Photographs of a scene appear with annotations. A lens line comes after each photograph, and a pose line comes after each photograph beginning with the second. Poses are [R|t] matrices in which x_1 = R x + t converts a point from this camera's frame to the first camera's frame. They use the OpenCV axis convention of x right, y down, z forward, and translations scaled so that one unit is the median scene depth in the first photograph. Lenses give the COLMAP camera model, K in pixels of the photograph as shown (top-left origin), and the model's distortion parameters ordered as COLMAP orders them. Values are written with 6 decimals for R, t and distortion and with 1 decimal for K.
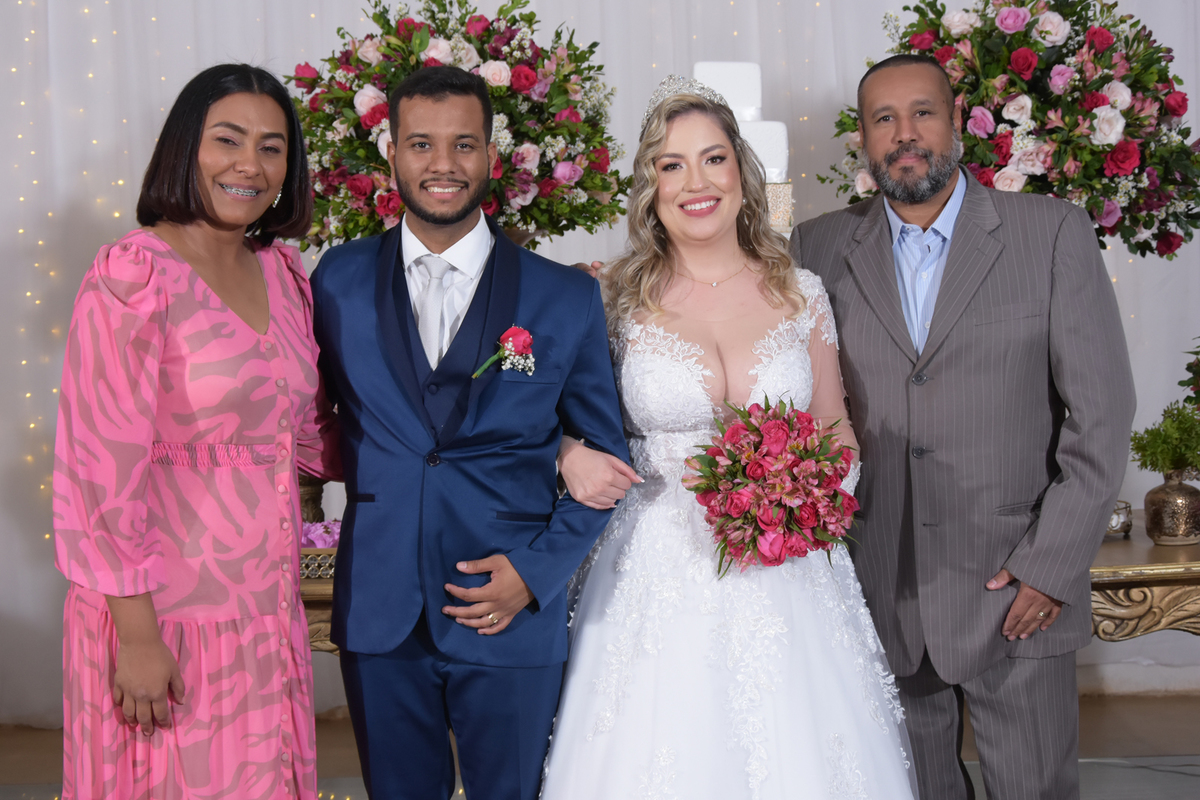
lens RADIAL K [[2182.4, 0, 623.8], [0, 2182.4, 405.0], [0, 0, 1]] dist [-0.044963, 0.230530]
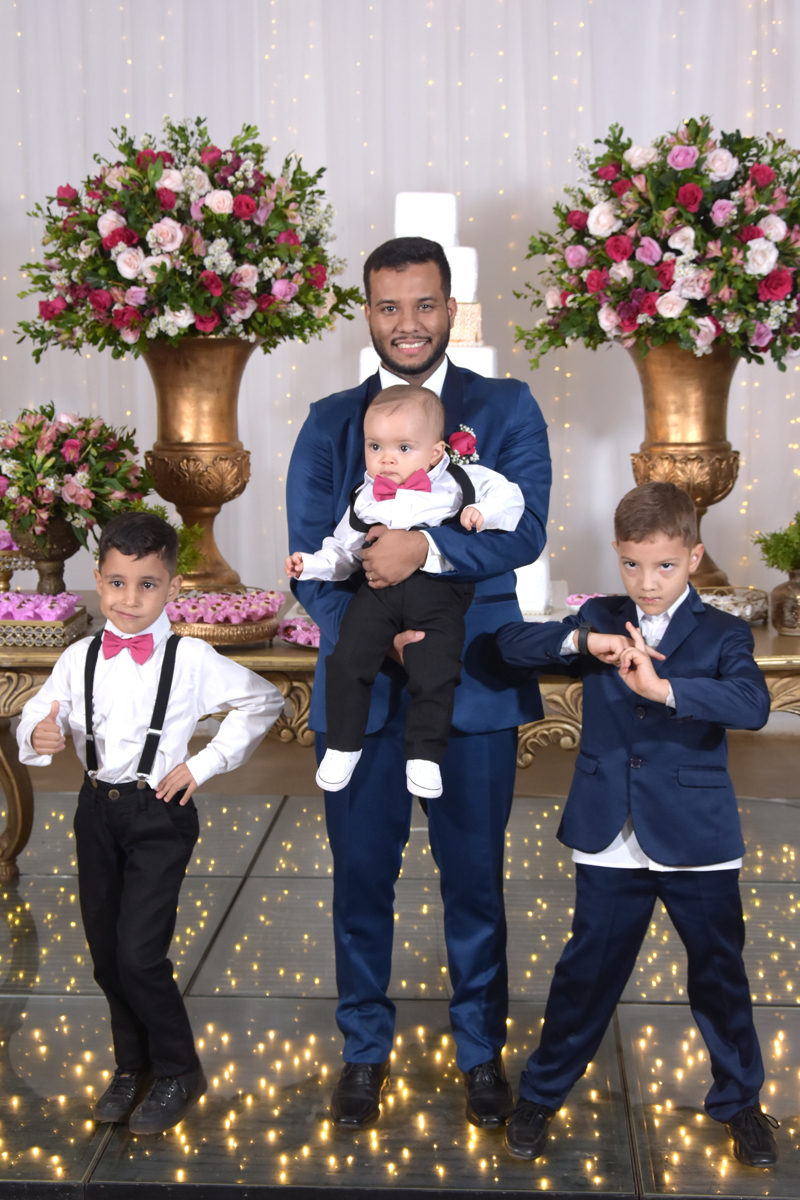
lens RADIAL K [[1991.6, 0, 400.0], [0, 1991.6, 600.0], [0, 0, 1]] dist [-0.042418, 0.078439]
pose [[0.997015, 0.026869, -0.072383, 0.114622], [-0.019805, 0.995126, 0.096604, -0.047186], [0.074626, -0.094882, 0.992687, -0.040799]]
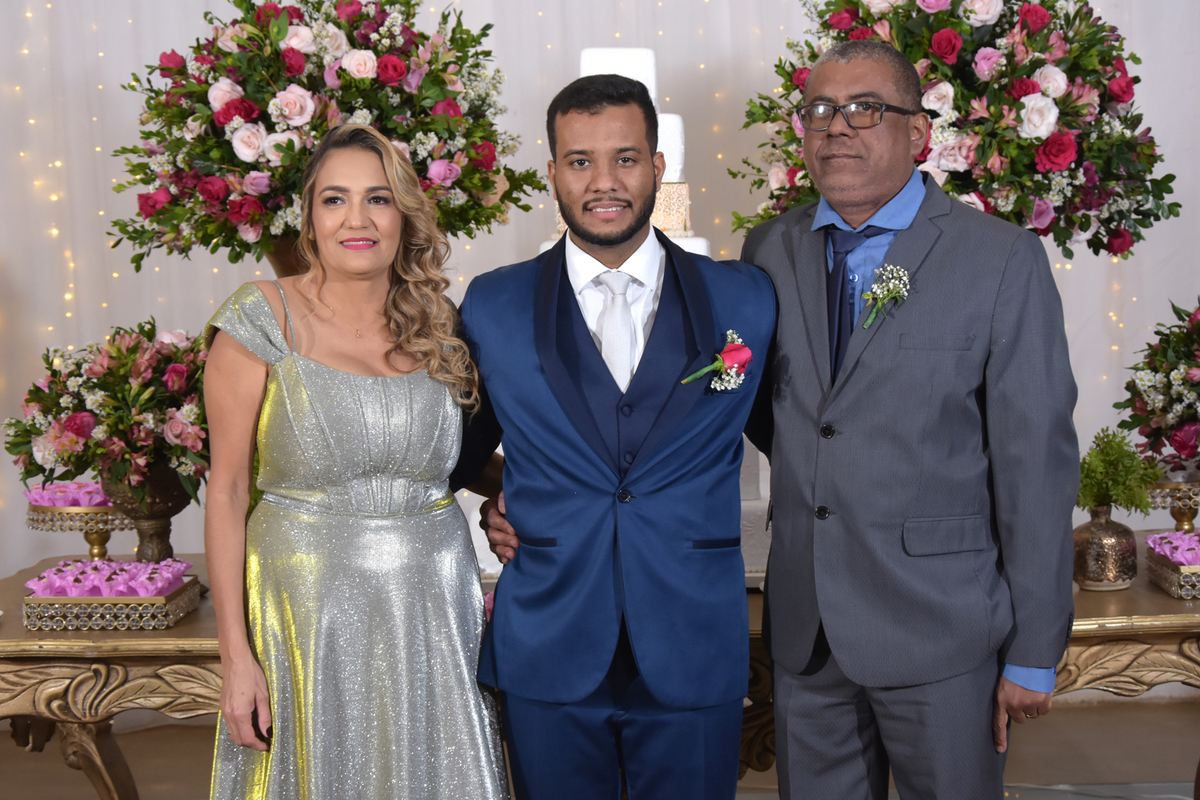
lens RADIAL K [[2147.9, 0, 634.9], [0, 2147.9, 404.4], [0, 0, 1]] dist [-0.023999, 0.032059]
pose [[0.998693, -0.001616, -0.051076, 0.100386], [0.003232, 0.999496, 0.031567, -0.037838], [0.050999, -0.031691, 0.998196, 0.107250]]
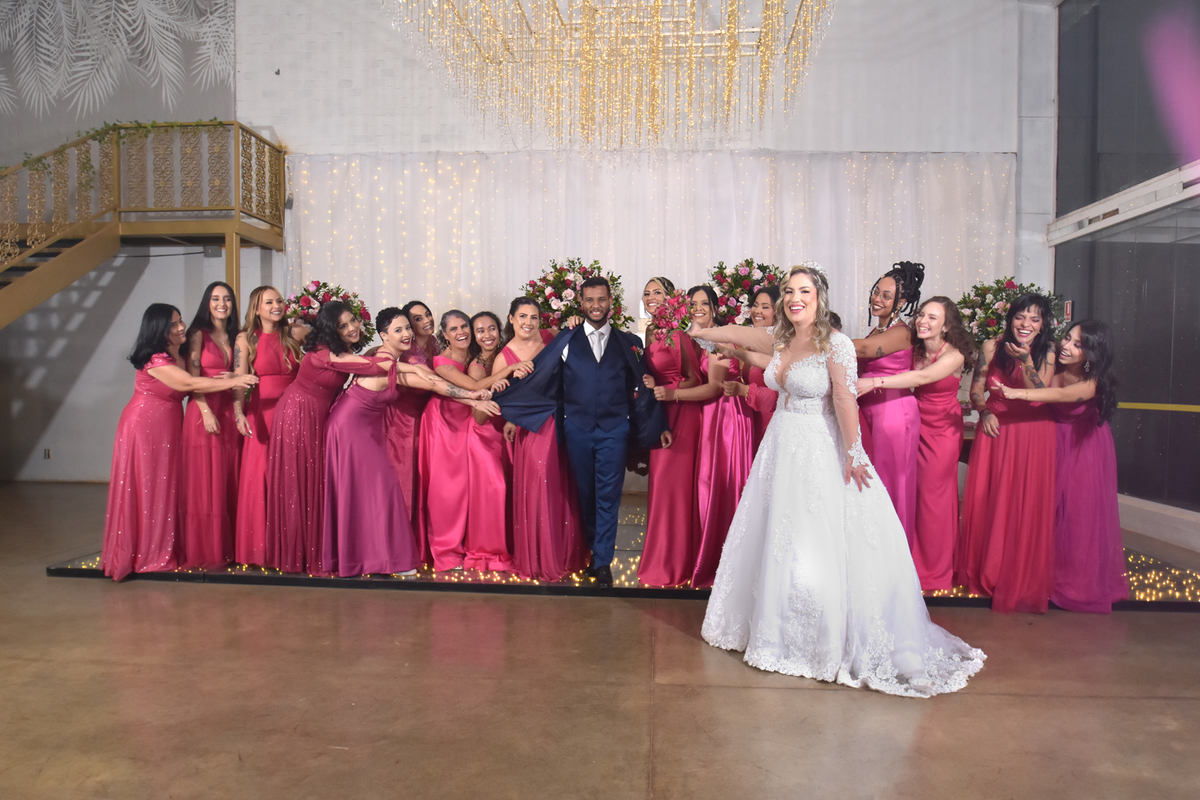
lens RADIAL K [[844.2, 0, 602.2], [0, 844.2, 432.9], [0, 0, 1]] dist [-0.049757, -0.002270]
pose [[0.994466, 0.038516, -0.097746, 0.099991], [-0.037063, 0.999174, 0.016636, 0.054007], [0.098307, -0.012922, 0.995072, -0.289264]]
